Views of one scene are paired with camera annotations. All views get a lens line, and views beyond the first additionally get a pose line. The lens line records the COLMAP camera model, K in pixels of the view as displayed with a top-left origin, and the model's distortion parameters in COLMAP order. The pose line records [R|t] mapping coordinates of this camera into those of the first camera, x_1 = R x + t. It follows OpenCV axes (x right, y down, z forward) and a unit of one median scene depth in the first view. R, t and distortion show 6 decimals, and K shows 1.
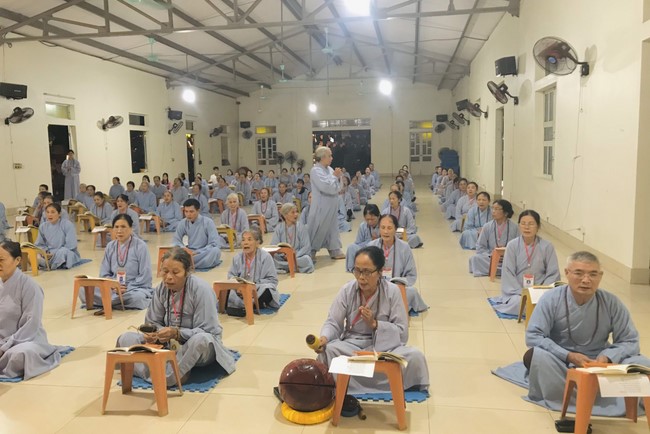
lens RADIAL K [[532.2, 0, 319.6], [0, 532.2, 211.8], [0, 0, 1]] dist [0.044099, -0.065319]
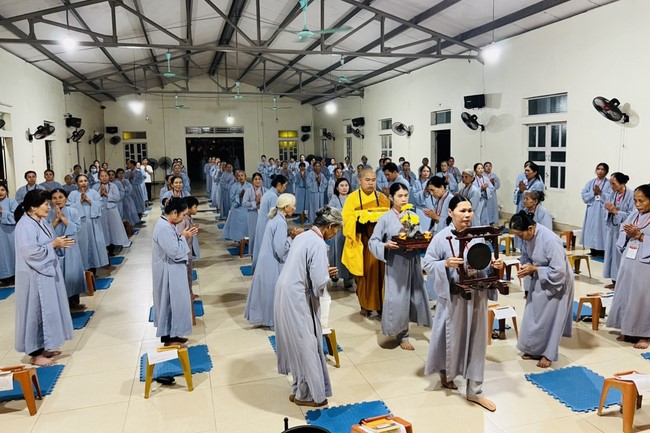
lens RADIAL K [[490.5, 0, 324.4], [0, 490.5, 196.8], [0, 0, 1]] dist [0.065396, -0.095099]
pose [[0.903673, -0.039291, 0.426417, -0.267909], [0.046965, 0.998868, -0.007492, -0.026552], [-0.425640, 0.026797, 0.904496, 0.043663]]
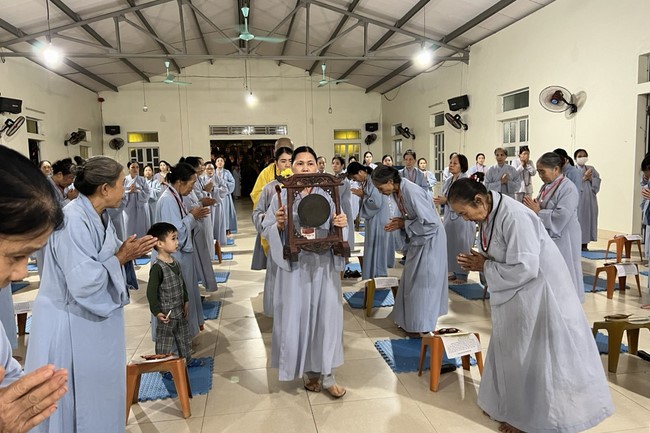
lens RADIAL K [[503.7, 0, 325.0], [0, 503.7, 216.5], [0, 0, 1]] dist [0.072770, -0.093550]
pose [[0.949670, -0.033214, 0.311486, -0.127397], [0.038429, 0.999205, -0.010618, -0.041430], [-0.310886, 0.022053, 0.950191, 0.385175]]
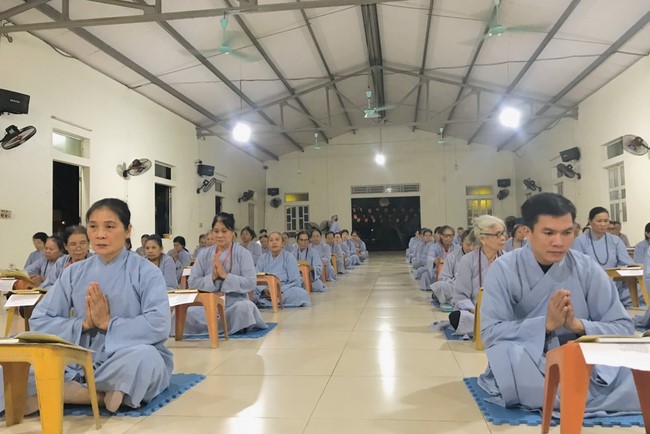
lens RADIAL K [[532.2, 0, 319.6], [0, 532.2, 211.8], [0, 0, 1]] dist [0.044099, -0.065319]
pose [[0.999786, 0.000101, 0.020697, -0.122662], [0.003235, 0.986936, -0.161082, 0.014050], [-0.020443, 0.161115, 0.986724, 0.220678]]
